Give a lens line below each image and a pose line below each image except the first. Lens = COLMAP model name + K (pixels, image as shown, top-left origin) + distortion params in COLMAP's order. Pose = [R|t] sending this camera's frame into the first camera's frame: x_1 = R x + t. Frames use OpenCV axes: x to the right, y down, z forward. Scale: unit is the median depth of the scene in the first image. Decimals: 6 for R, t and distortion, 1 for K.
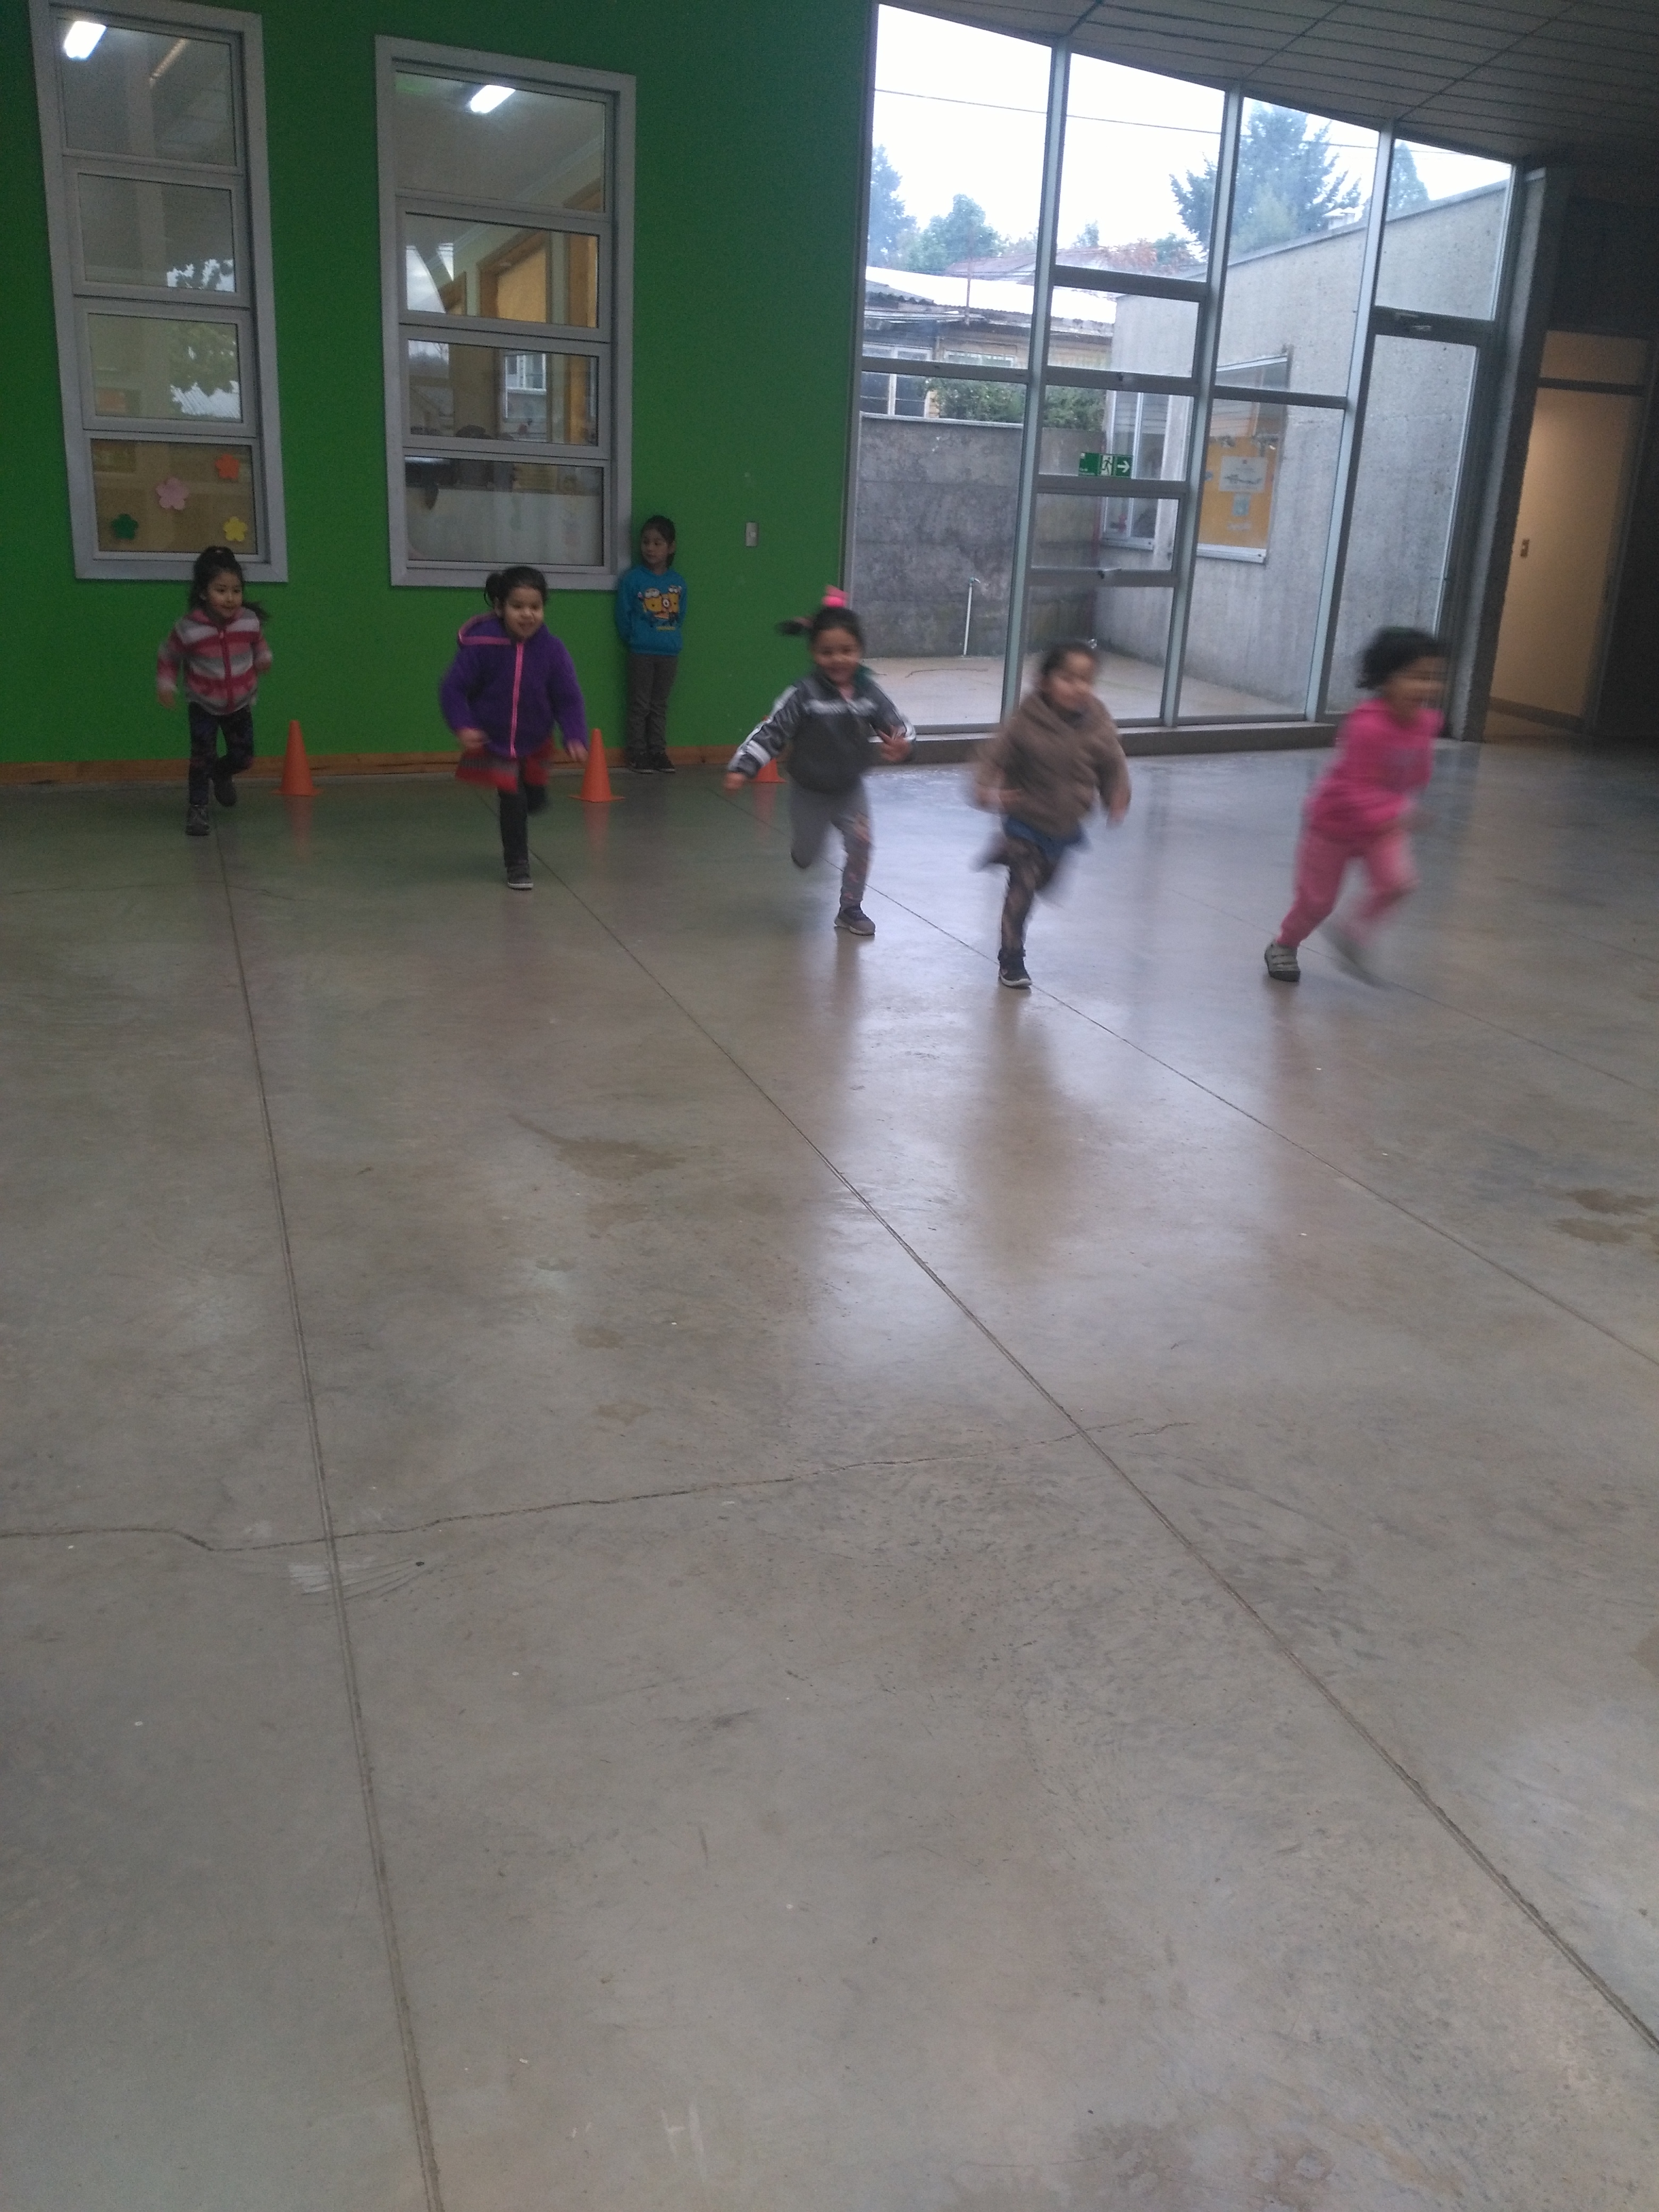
lens RADIAL K [[1802.8, 0, 824.5], [0, 1802.8, 1113.3], [0, 0, 1]] dist [0.076116, -0.136340]
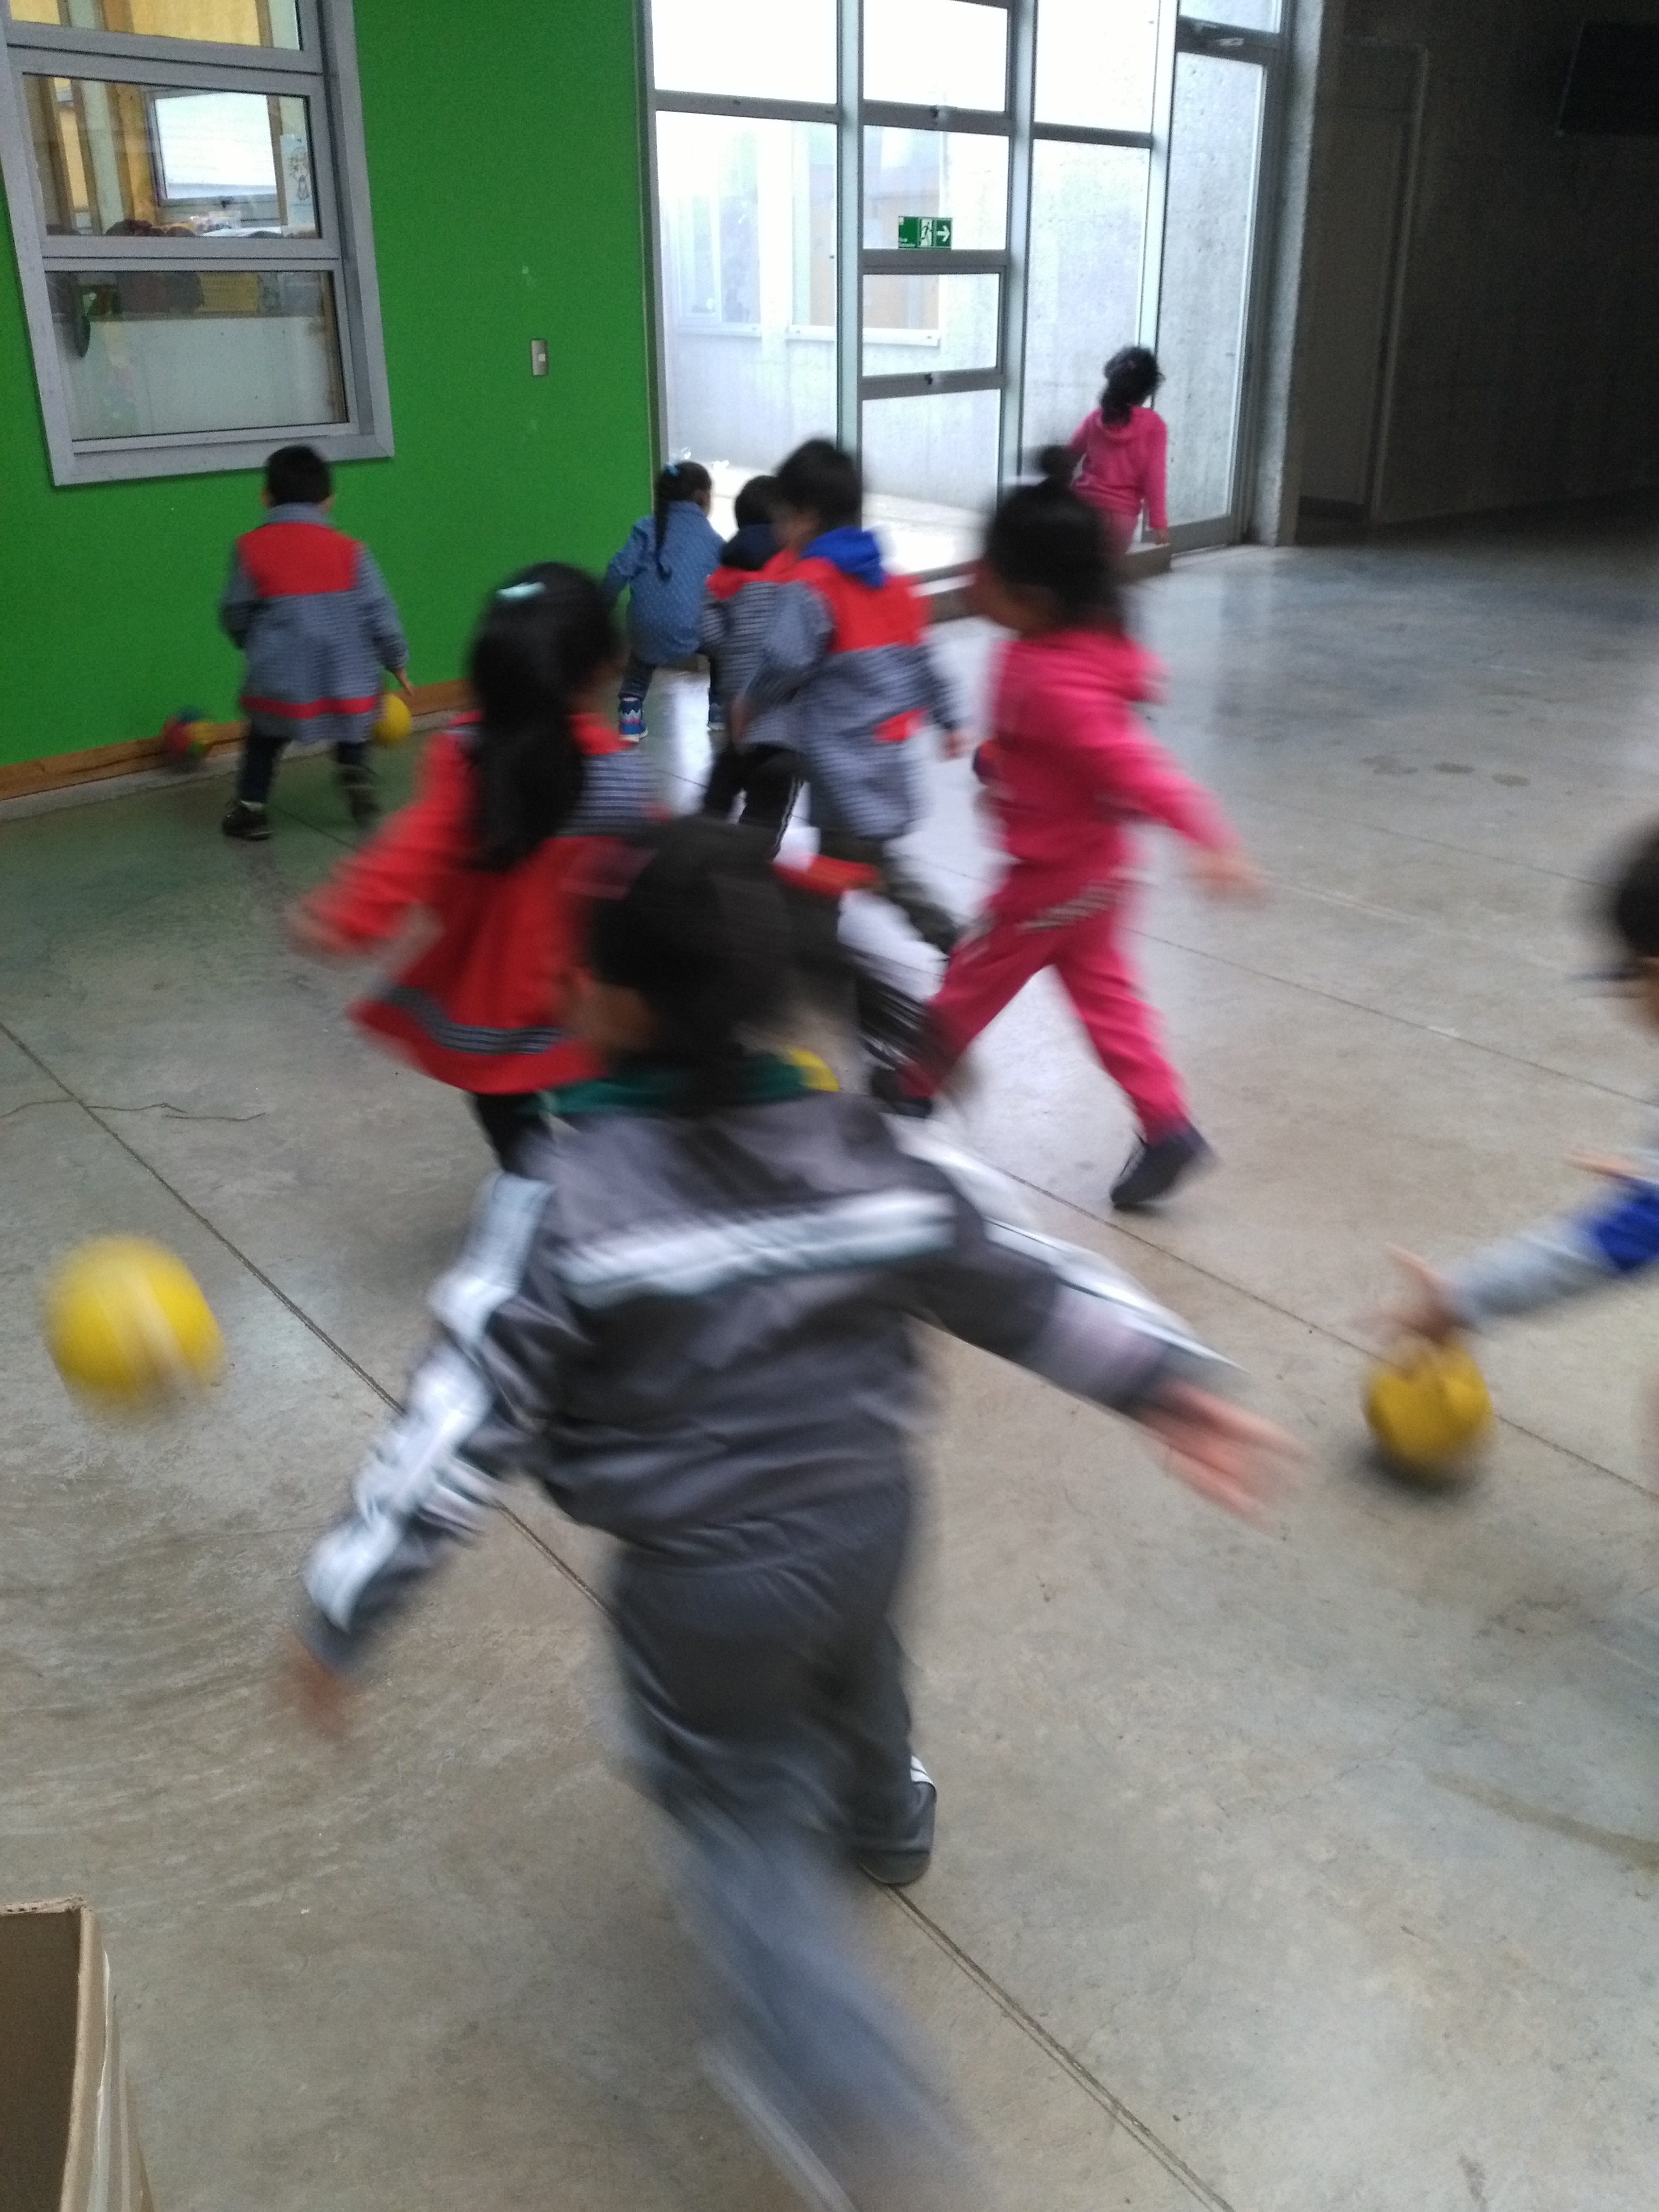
lens RADIAL K [[1802.8, 0, 835.2], [0, 1802.8, 1096.8], [0, 0, 1]] dist [0.076116, -0.136340]
pose [[0.940764, -0.184216, 0.284655, -0.365265], [0.155352, 0.980414, 0.121054, -0.214420], [-0.301380, -0.069661, 0.950956, 0.558962]]
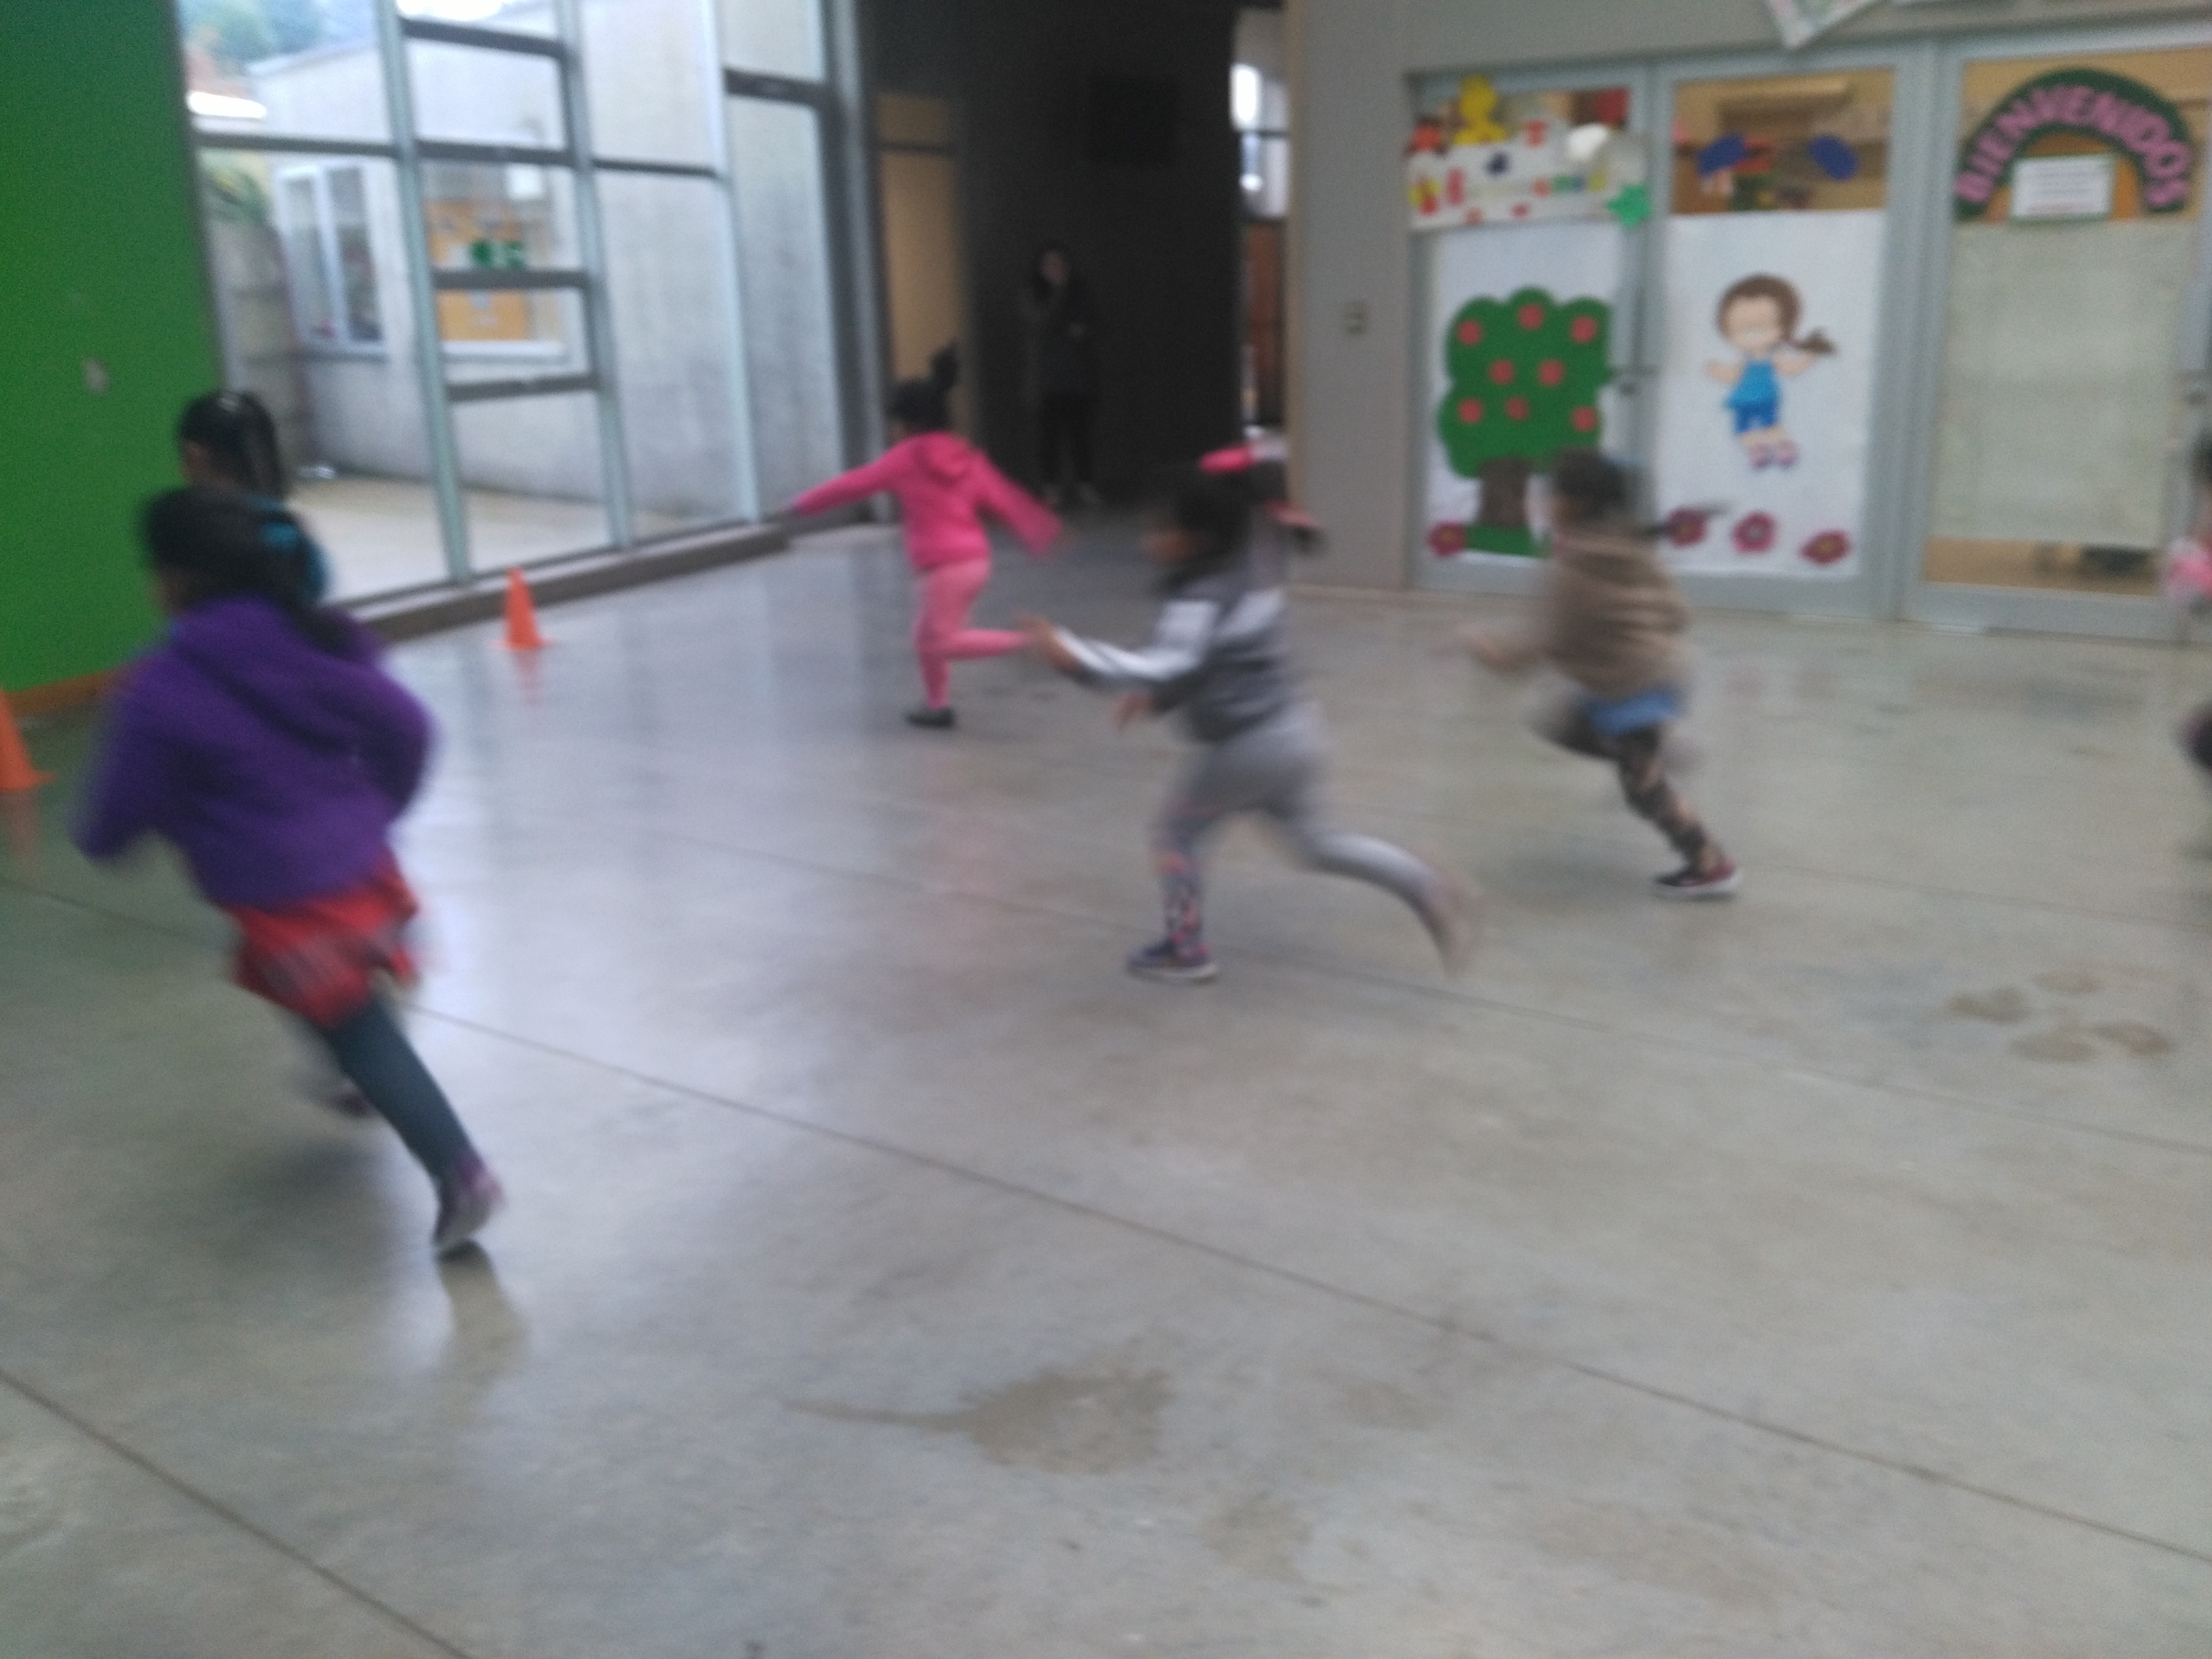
lens RADIAL K [[1802.8, 0, 1087.4], [0, 1802.8, 861.5], [0, 0, 1]] dist [0.076116, -0.136340]
pose [[0.802320, -0.242904, 0.545235, -0.326970], [0.252551, 0.965805, 0.058637, -0.153666], [-0.540834, 0.090654, 0.836230, 0.408353]]
